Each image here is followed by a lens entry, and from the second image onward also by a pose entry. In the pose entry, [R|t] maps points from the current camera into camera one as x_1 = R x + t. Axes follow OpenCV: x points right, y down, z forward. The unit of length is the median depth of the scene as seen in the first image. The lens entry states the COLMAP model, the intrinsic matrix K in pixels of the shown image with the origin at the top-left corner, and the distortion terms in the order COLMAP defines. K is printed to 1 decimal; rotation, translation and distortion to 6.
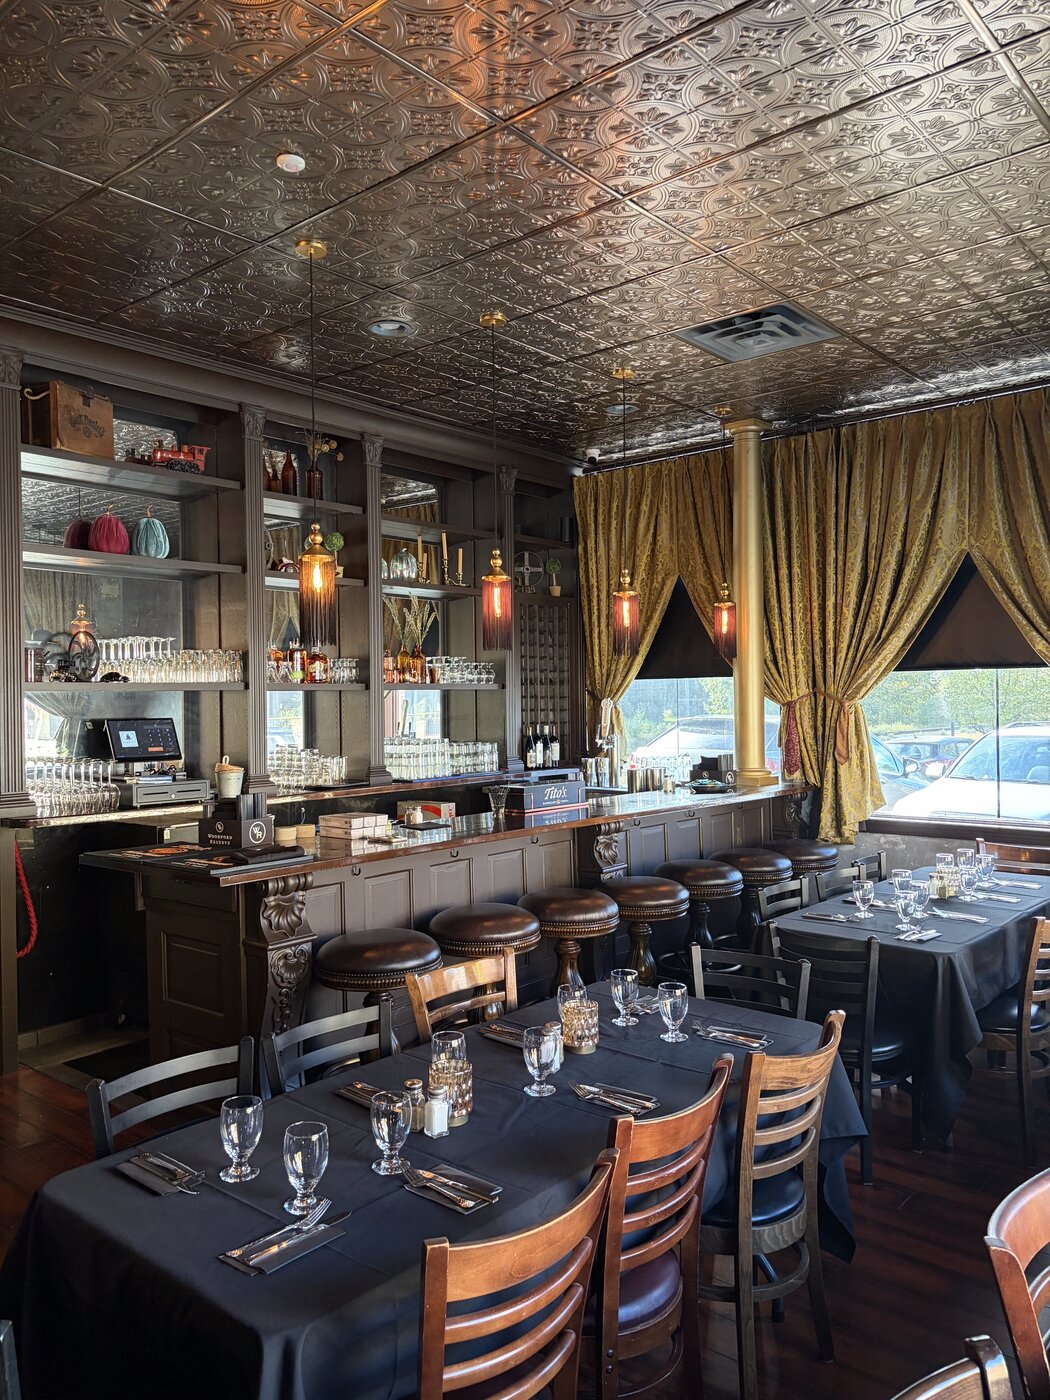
lens RADIAL K [[1053.1, 0, 519.7], [0, 1053.1, 705.7], [0, 0, 1]] dist [0.032624, -0.036231]
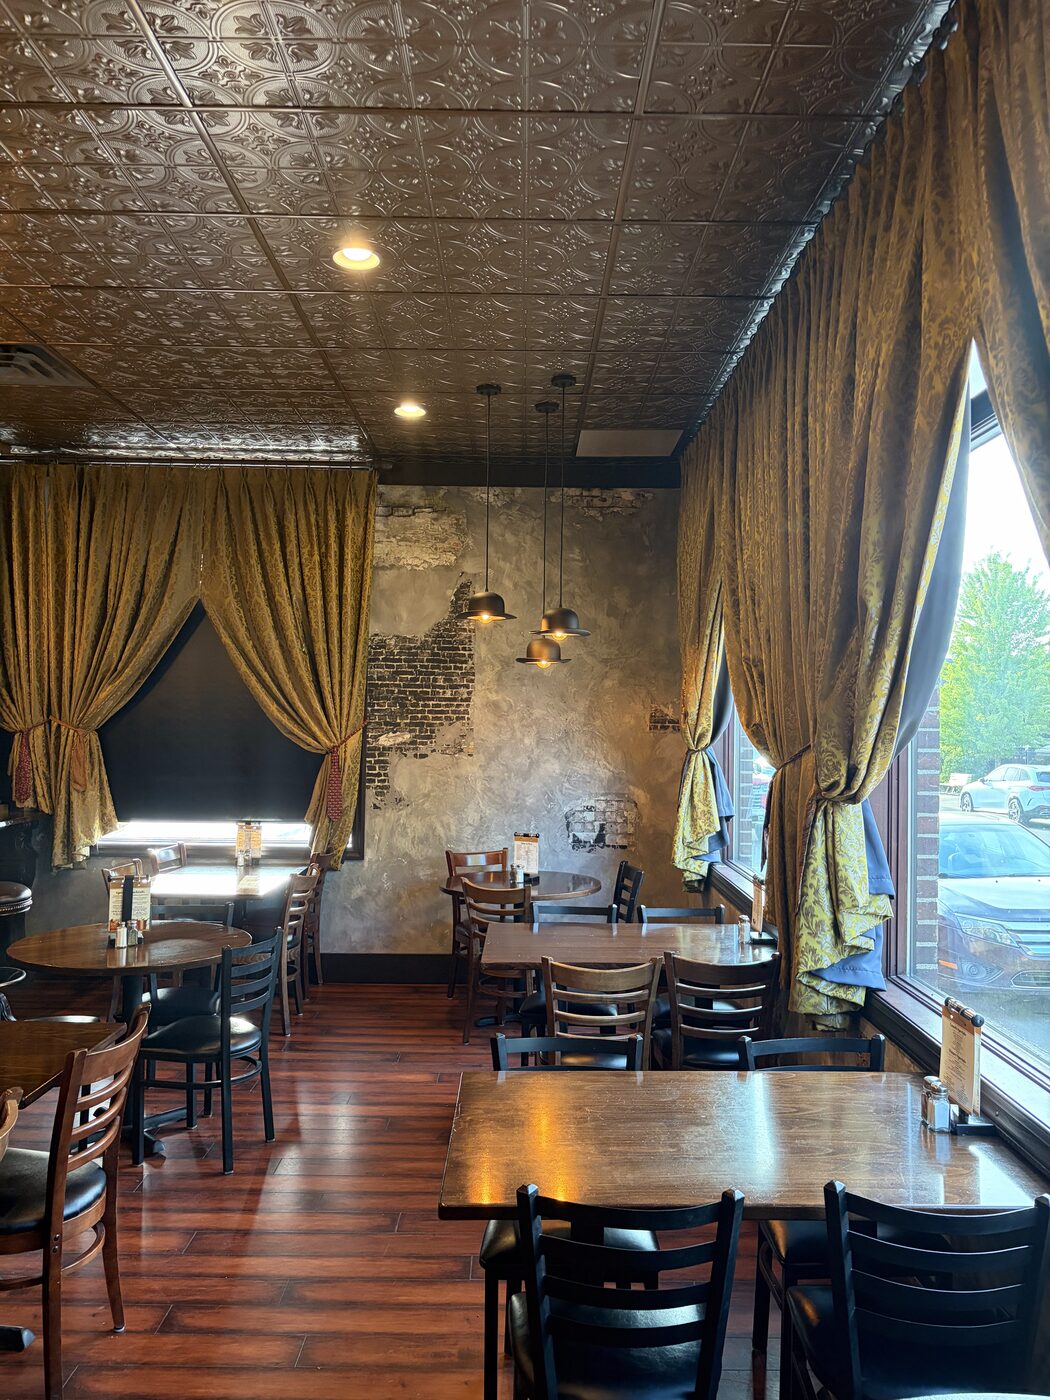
lens RADIAL K [[1053.1, 0, 533.8], [0, 1053.1, 705.7], [0, 0, 1]] dist [0.032624, -0.036231]
pose [[0.750717, 0.032730, 0.659812, -0.044337], [-0.018741, 0.999425, -0.028253, -0.007557], [-0.660358, 0.008845, 0.750899, -0.068768]]
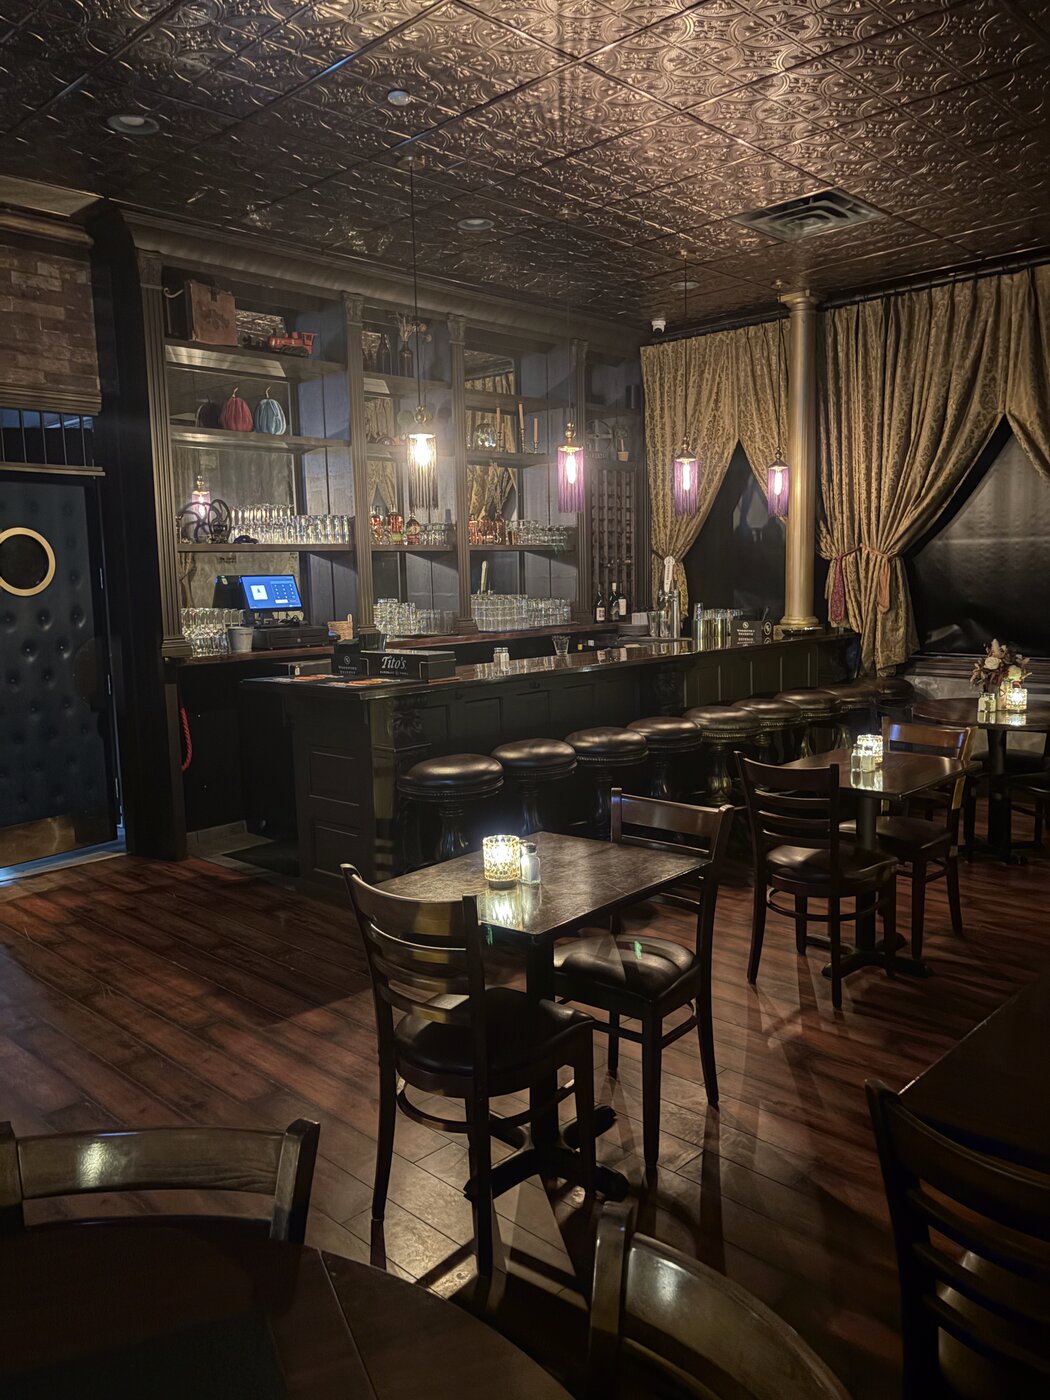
lens RADIAL K [[1053.1, 0, 524.7], [0, 1053.1, 705.8], [0, 0, 1]] dist [0.032624, -0.036231]
pose [[0.998157, -0.000637, -0.060687, -0.001709], [0.008305, 0.991973, 0.126175, 0.009245], [0.060120, -0.126447, 0.990150, -0.142675]]
